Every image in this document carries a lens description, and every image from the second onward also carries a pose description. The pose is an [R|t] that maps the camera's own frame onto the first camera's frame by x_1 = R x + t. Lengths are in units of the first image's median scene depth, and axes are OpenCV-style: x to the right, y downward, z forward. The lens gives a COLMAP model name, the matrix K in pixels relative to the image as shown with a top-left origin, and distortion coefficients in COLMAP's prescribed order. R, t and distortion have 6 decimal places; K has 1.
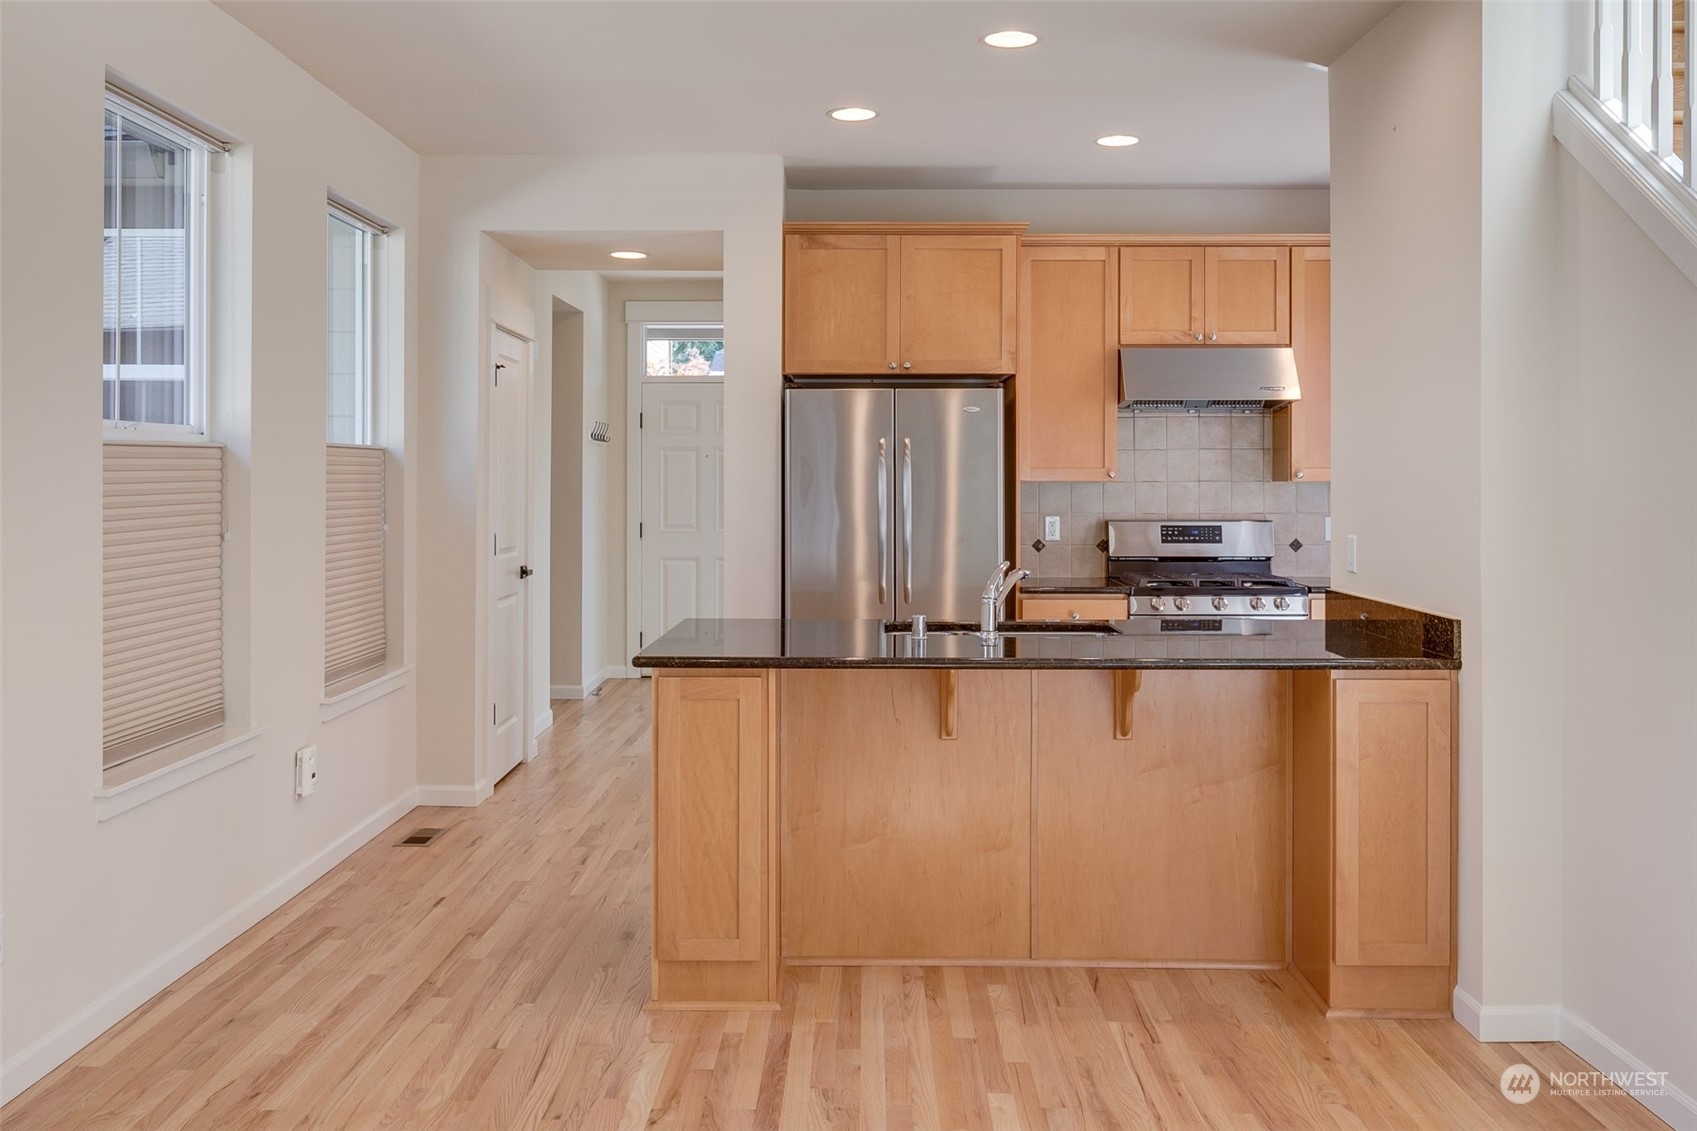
lens RADIAL K [[1471.8, 0, 853.9], [0, 1471.8, 492.7], [0, 0, 1]] dist [-0.003244, 0.008113]
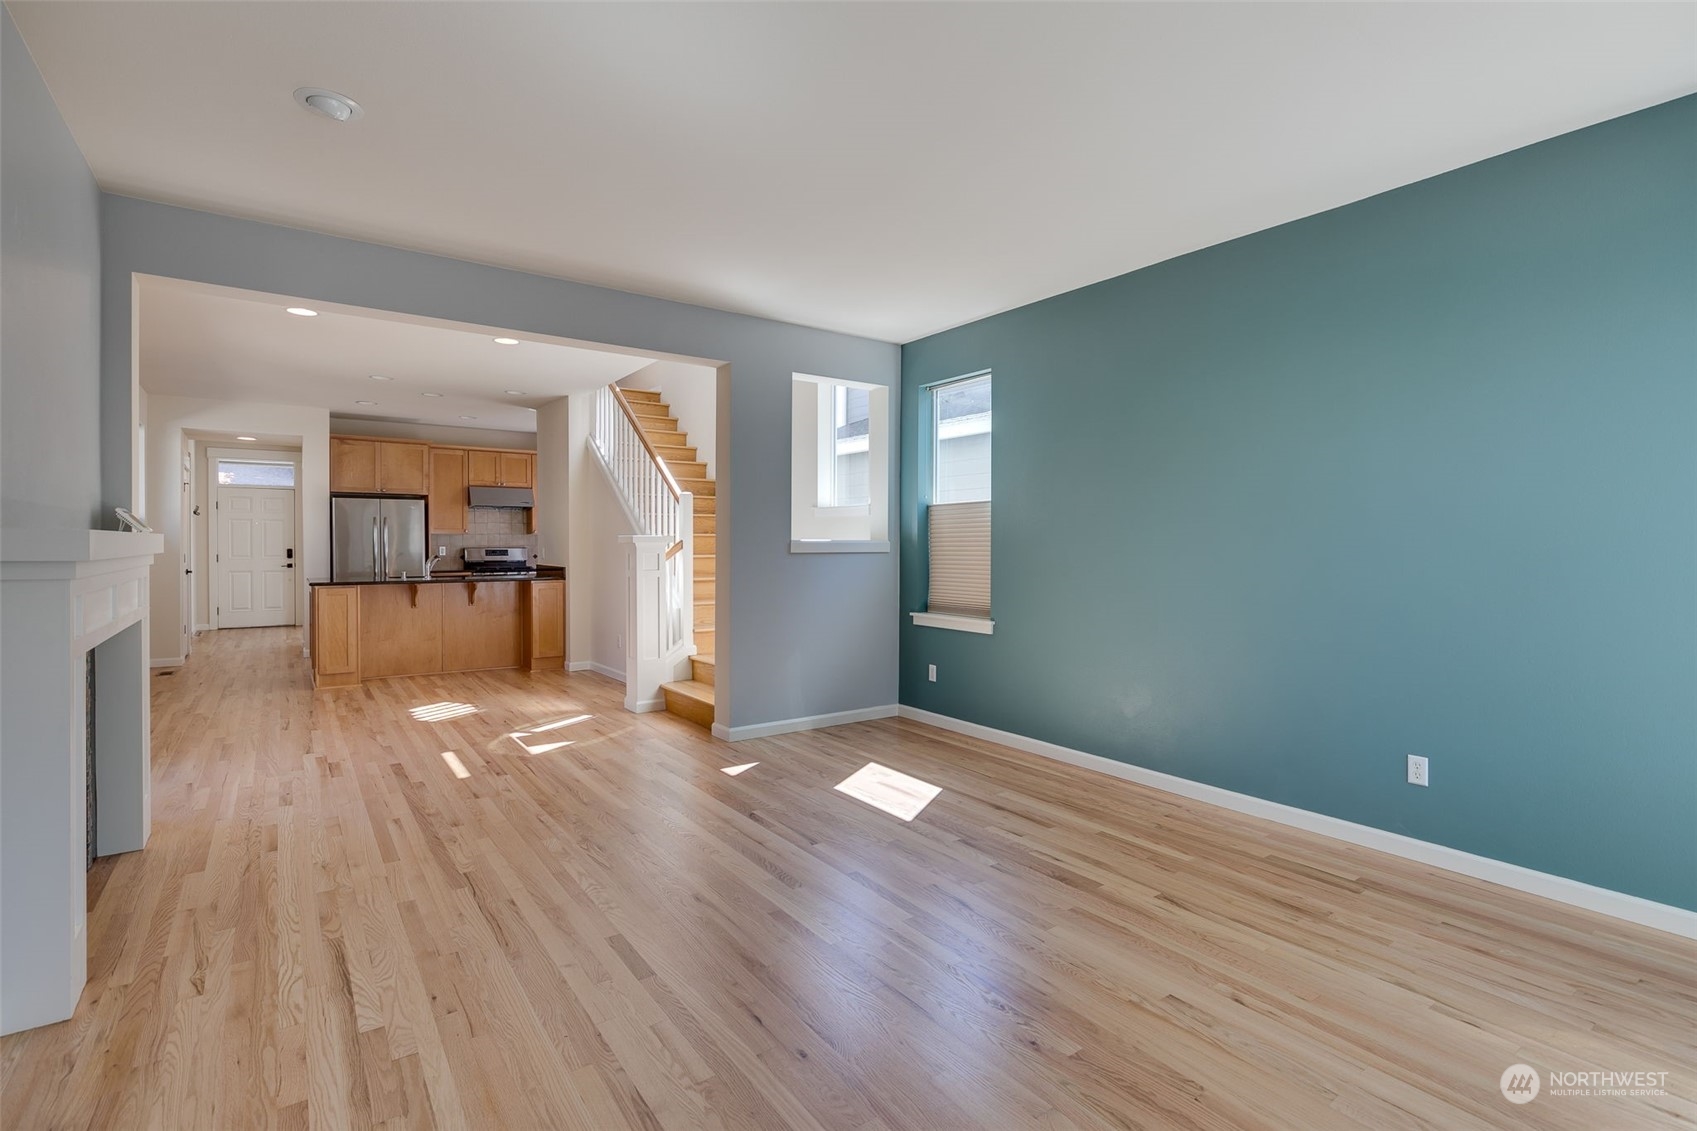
lens RADIAL K [[804.5, 0, 853.6], [0, 804.5, 557.3], [0, 0, 1]] dist [-0.002689, -0.000672]
pose [[0.809280, -0.009239, 0.587350, -0.198994], [0.003911, 0.999939, 0.010340, 0.037798], [-0.587410, -0.006071, 0.809267, -1.054287]]
